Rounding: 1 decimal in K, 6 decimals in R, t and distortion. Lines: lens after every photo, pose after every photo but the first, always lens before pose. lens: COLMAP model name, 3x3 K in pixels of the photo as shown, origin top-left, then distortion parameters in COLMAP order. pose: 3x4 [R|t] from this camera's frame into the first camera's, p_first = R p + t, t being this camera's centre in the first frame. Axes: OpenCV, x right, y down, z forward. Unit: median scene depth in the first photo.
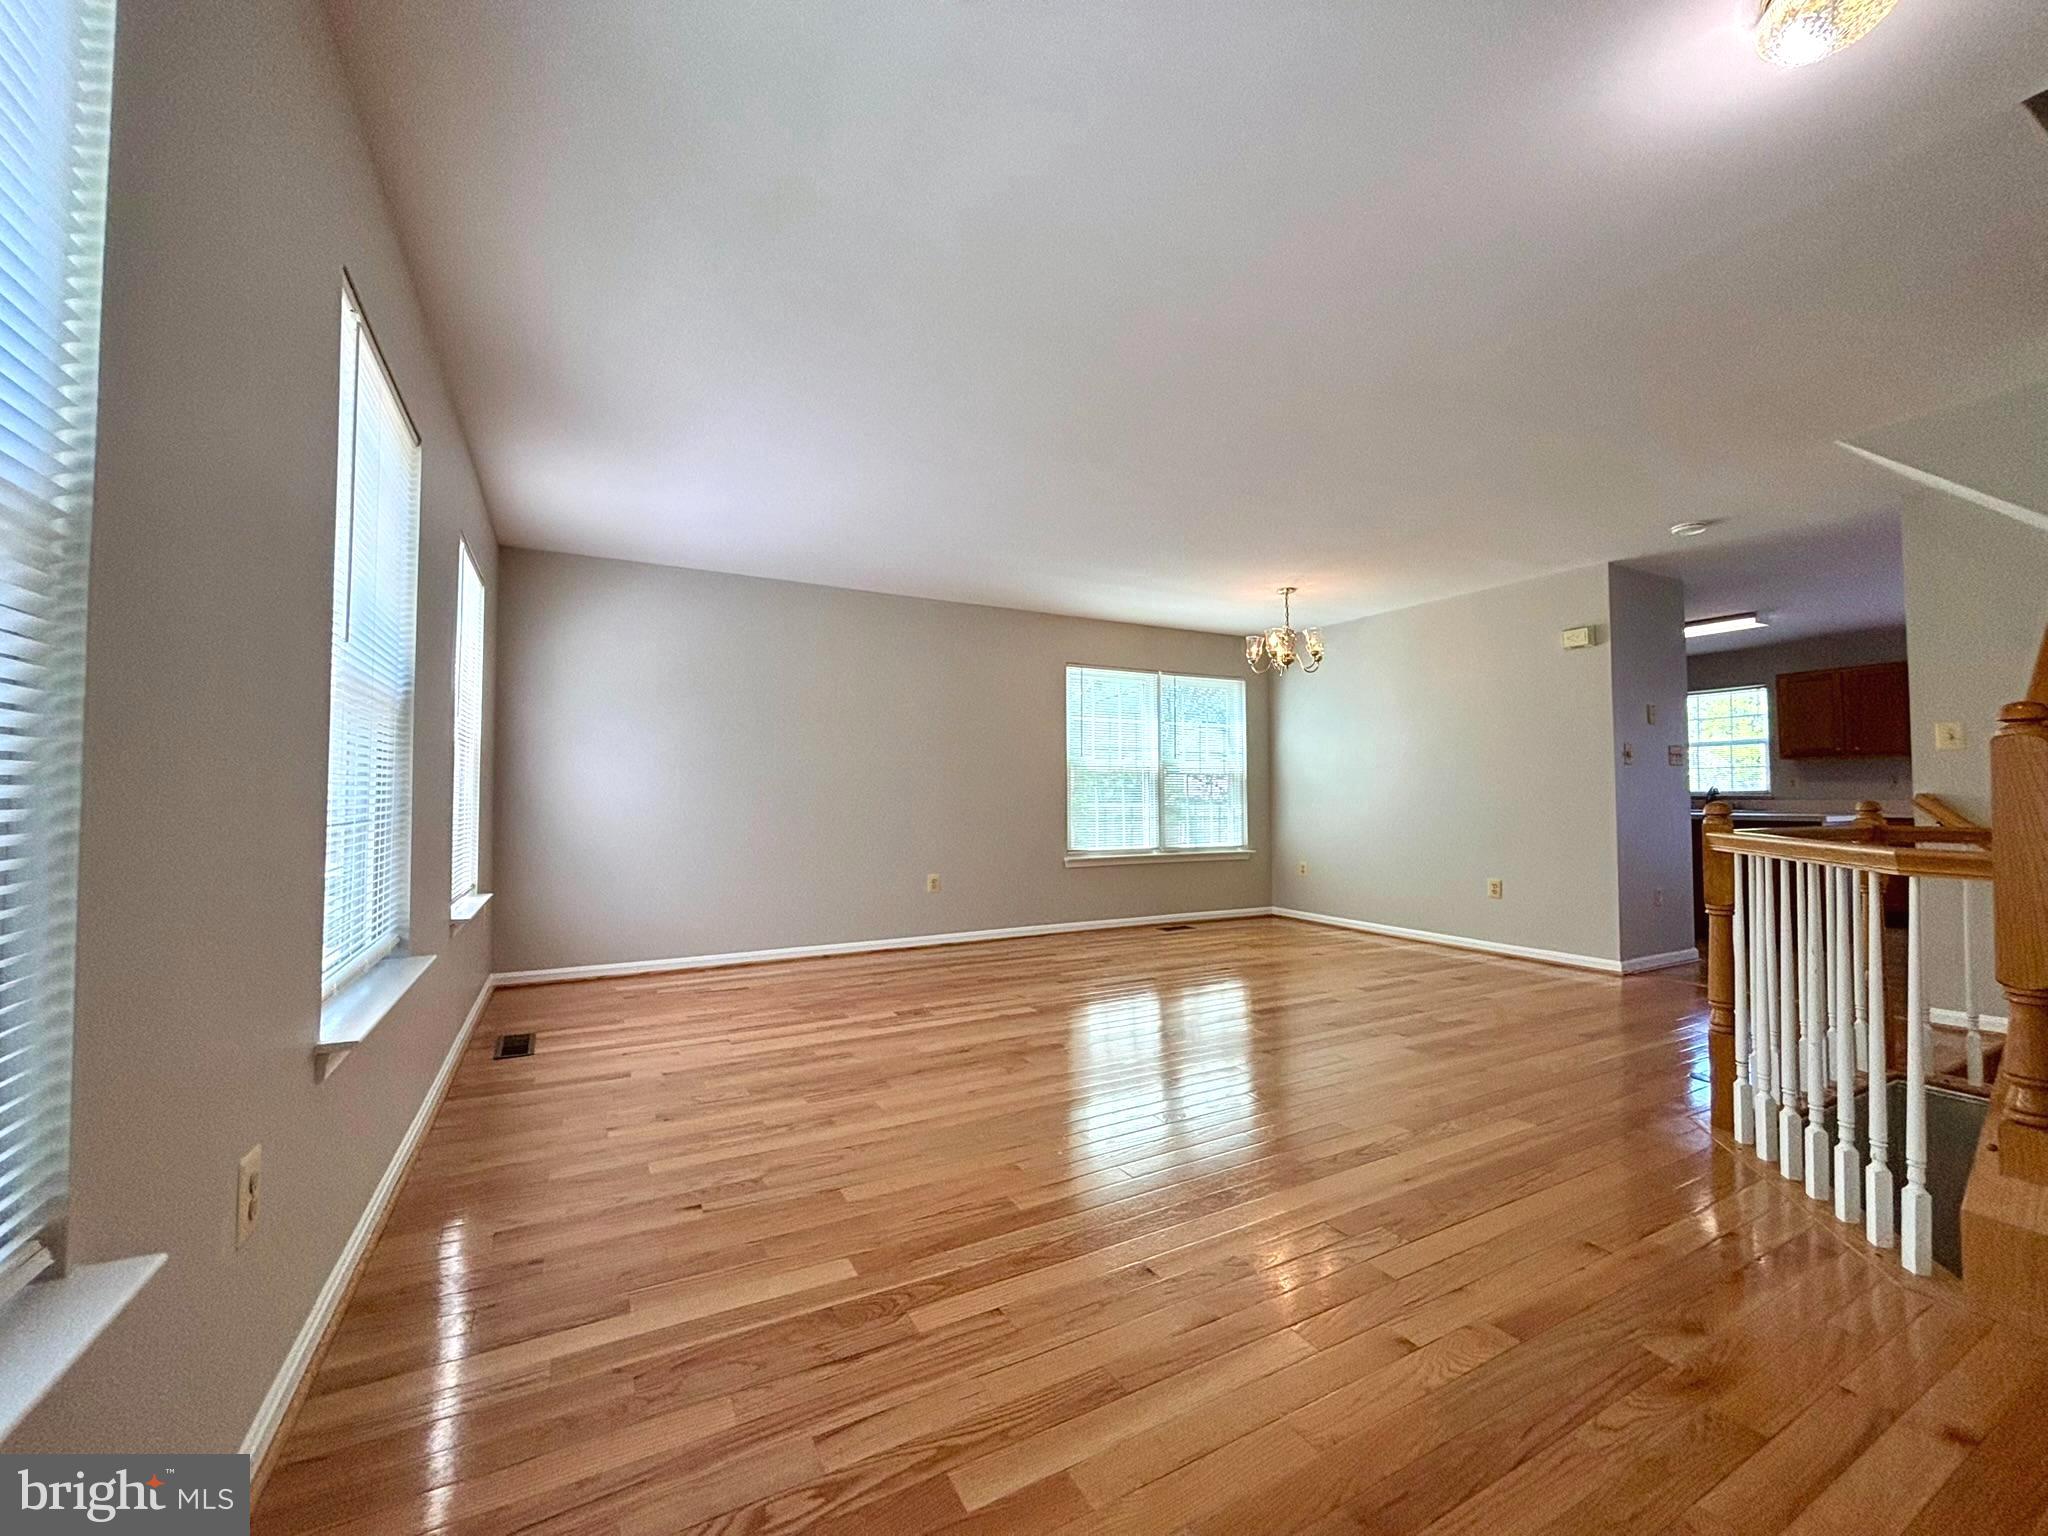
lens RADIAL K [[824.0, 0, 1029.7], [0, 824.0, 779.6], [0, 0, 1]] dist [0.012594, -0.000056]
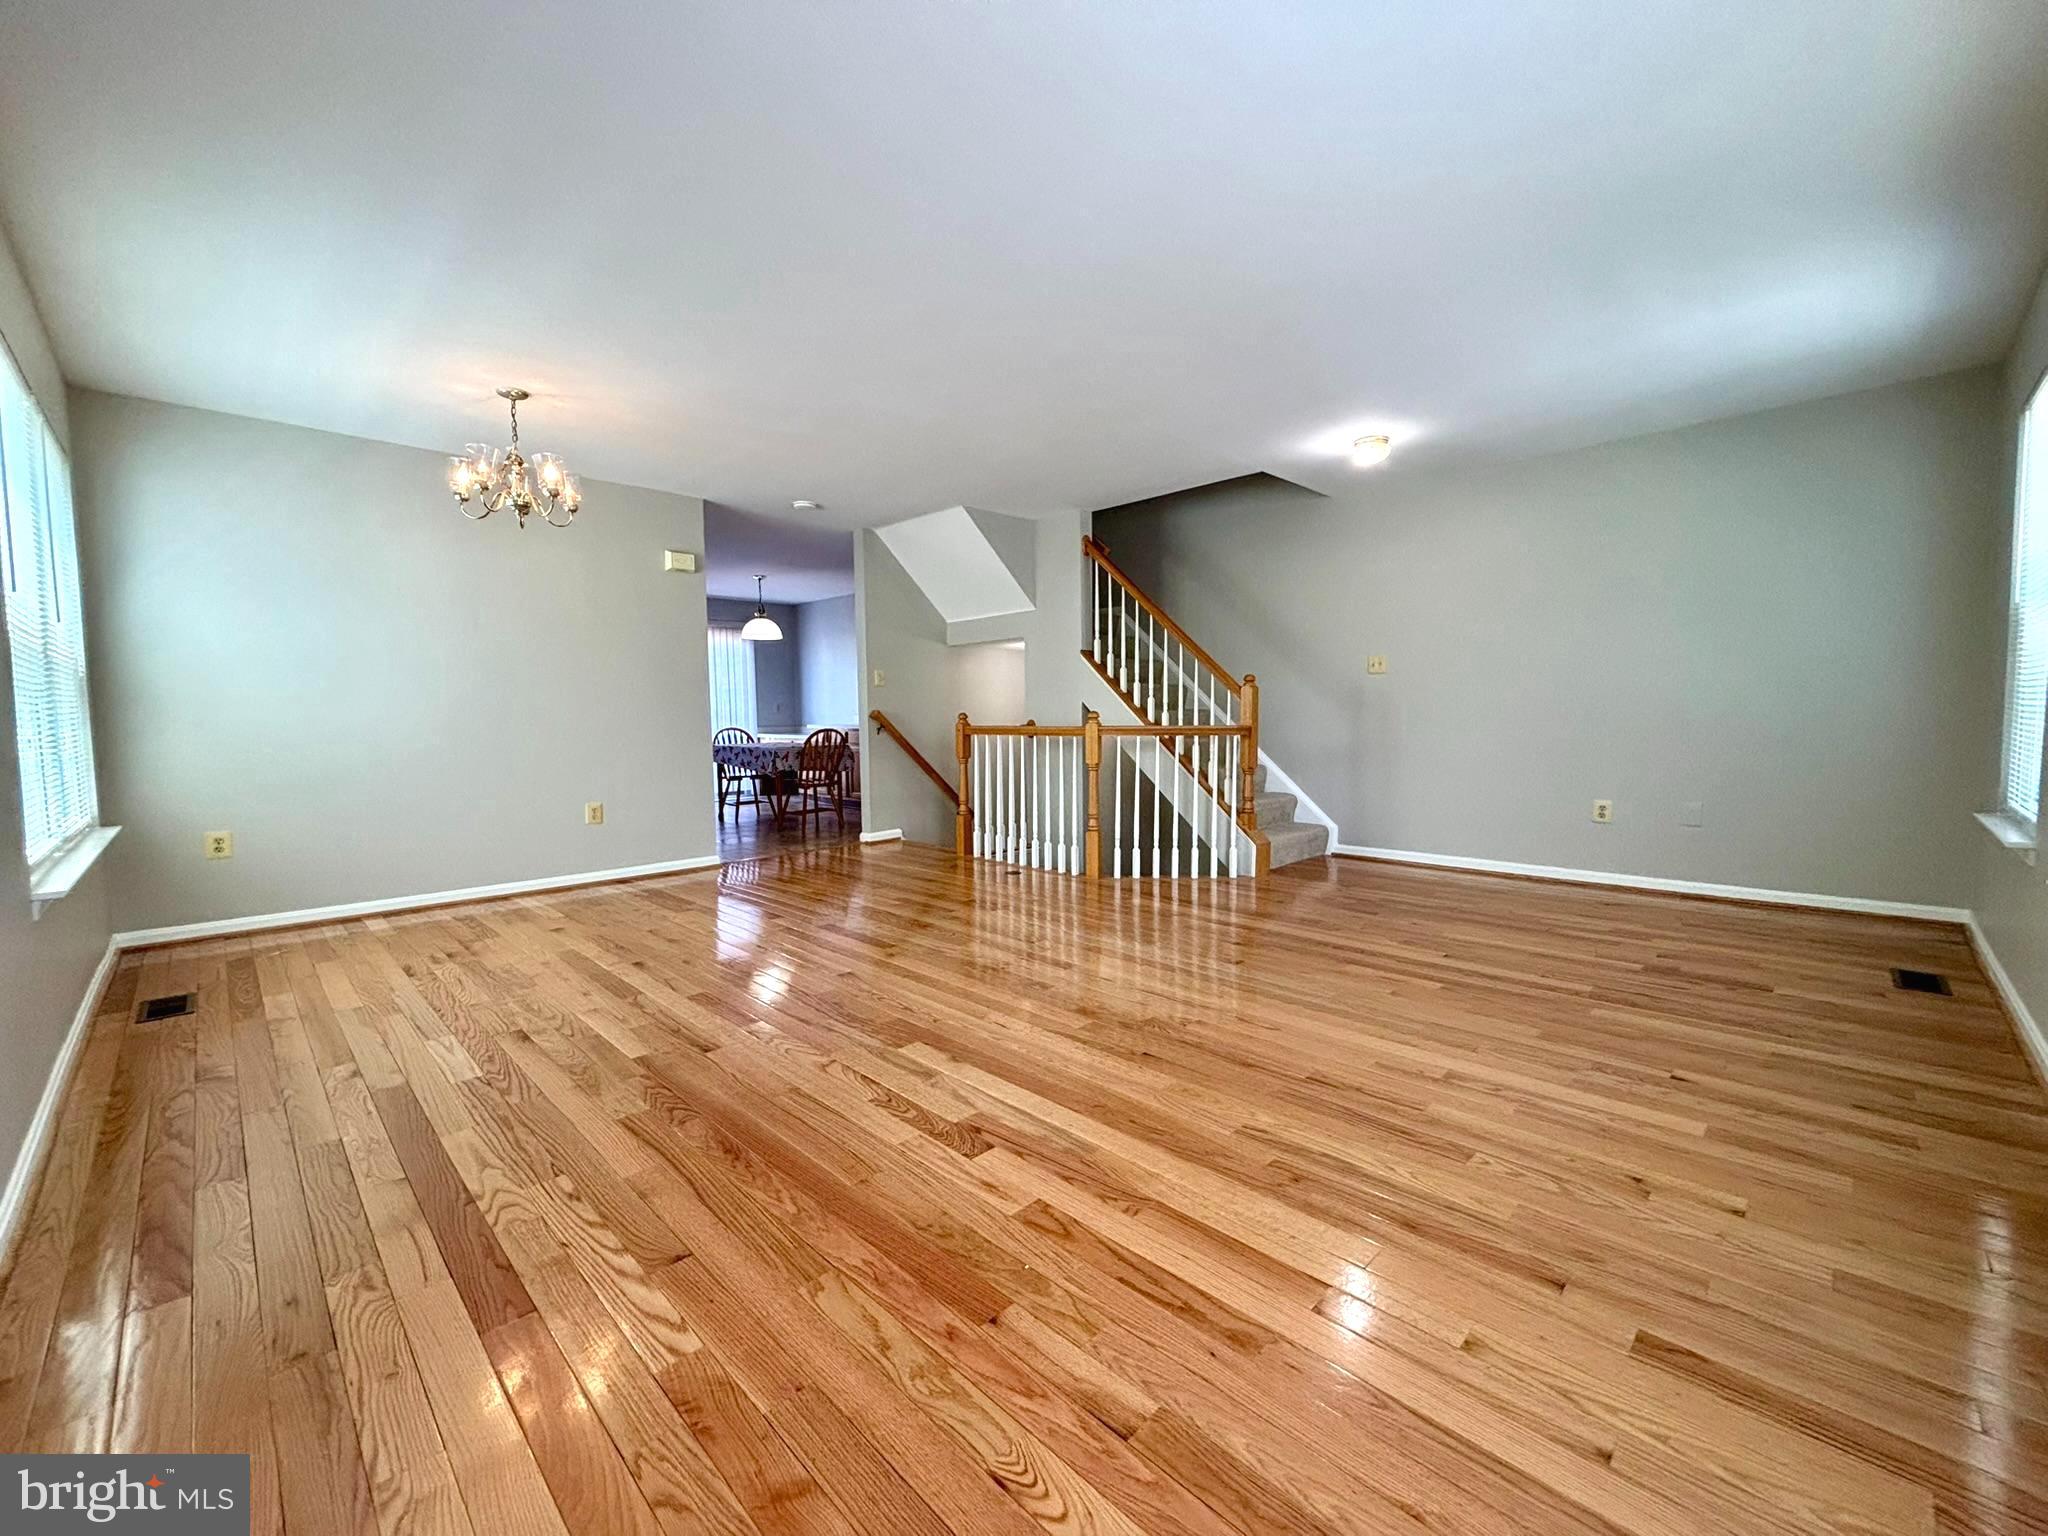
lens RADIAL K [[824.0, 0, 1024.4], [0, 824.0, 770.5], [0, 0, 1]] dist [0.012594, -0.000056]
pose [[-0.287882, -0.057727, 0.955925, -0.769551], [-0.014084, 0.998329, 0.056046, 0.045426], [-0.957562, 0.002671, -0.288214, 1.397363]]
